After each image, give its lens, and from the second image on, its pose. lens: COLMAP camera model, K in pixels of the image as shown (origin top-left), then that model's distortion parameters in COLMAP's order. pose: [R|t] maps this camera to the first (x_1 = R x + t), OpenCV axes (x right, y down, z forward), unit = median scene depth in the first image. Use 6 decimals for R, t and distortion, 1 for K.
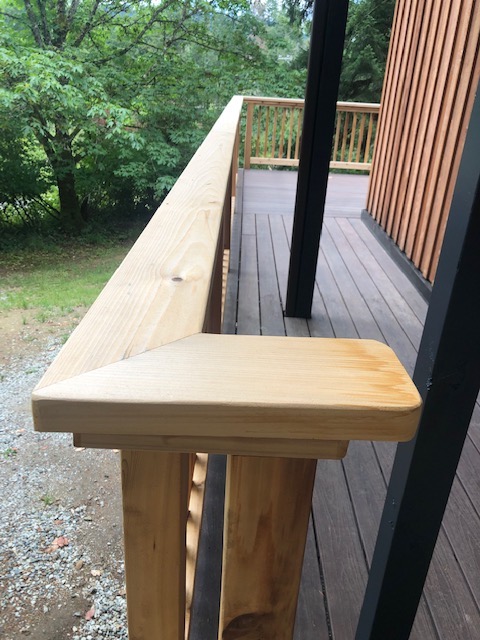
lens RADIAL K [[524.0, 0, 240.0], [0, 524.0, 320.0], [0, 0, 1]] dist [0.005551, -0.006610]
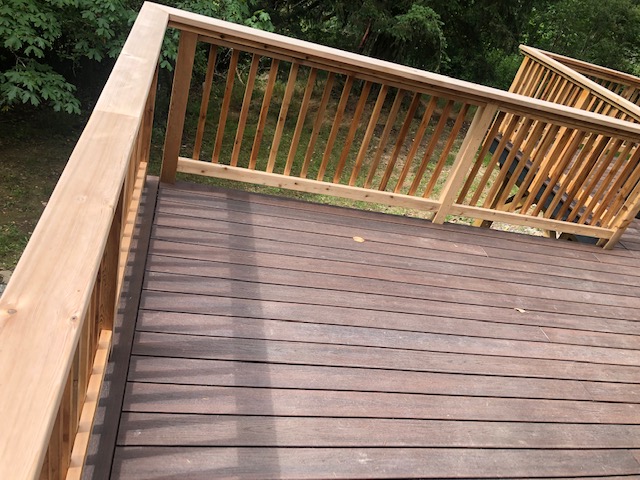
lens RADIAL K [[521.1, 0, 320.0], [0, 521.1, 240.0], [0, 0, 1]] dist [0.062134, -0.077368]
pose [[0.959054, 0.076226, 0.272772, 0.013141], [-0.121136, 0.980964, 0.151778, -0.230850], [-0.256010, -0.178606, 0.950031, 0.403321]]
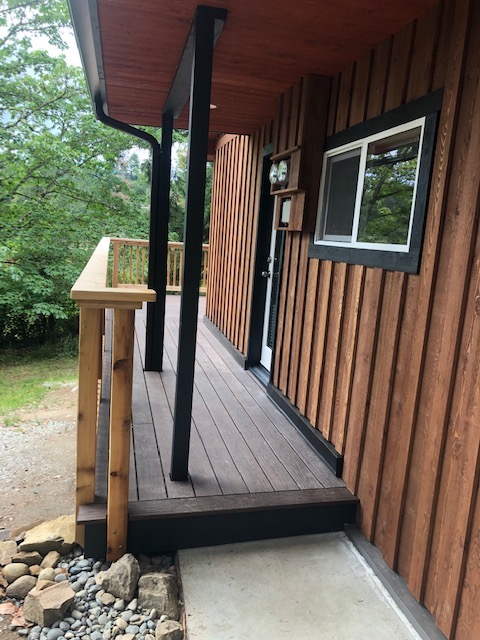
lens RADIAL K [[524.0, 0, 240.0], [0, 524.0, 320.0], [0, 0, 1]] dist [0.005551, -0.006610]
pose [[0.969414, -0.025890, 0.244062, -0.003395], [0.085811, 0.967414, -0.238218, 0.067940], [-0.229942, 0.251875, 0.940046, -0.153243]]
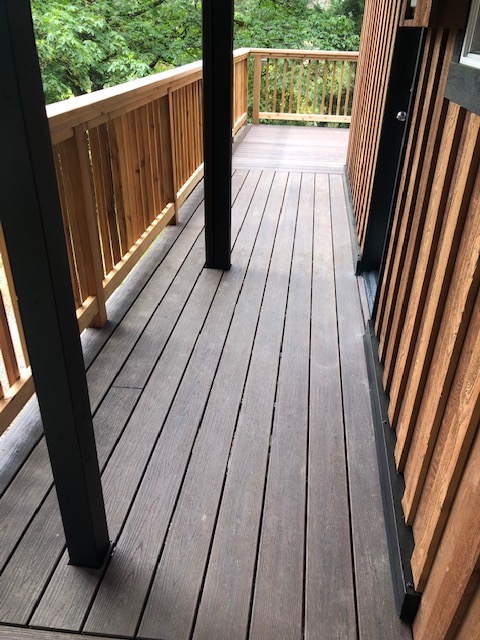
lens RADIAL K [[521.1, 0, 249.5], [0, 521.1, 321.4], [0, 0, 1]] dist [0.062134, -0.077368]
pose [[0.994078, 0.028170, -0.104951, 0.083793], [-0.019969, 0.996723, 0.078390, 0.005220], [0.106815, -0.075830, 0.991383, -0.014164]]
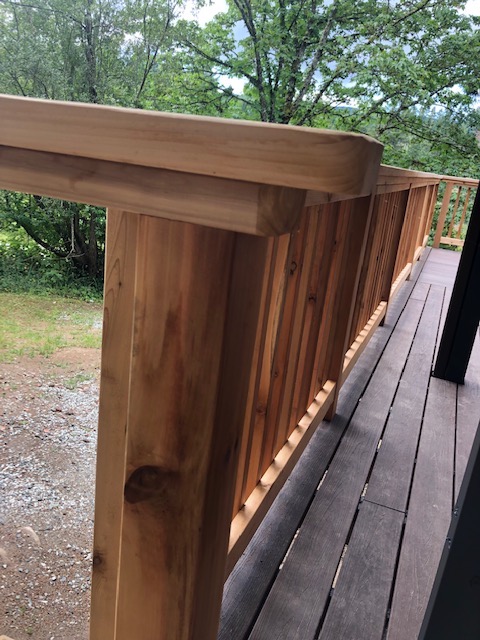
lens RADIAL K [[521.1, 0, 249.5], [0, 521.1, 321.4], [0, 0, 1]] dist [0.062134, -0.077368]
pose [[0.932378, 0.162633, -0.322835, 0.020194], [-0.210938, 0.970039, -0.120537, 0.022173], [0.293559, 0.180484, 0.938748, 0.013802]]
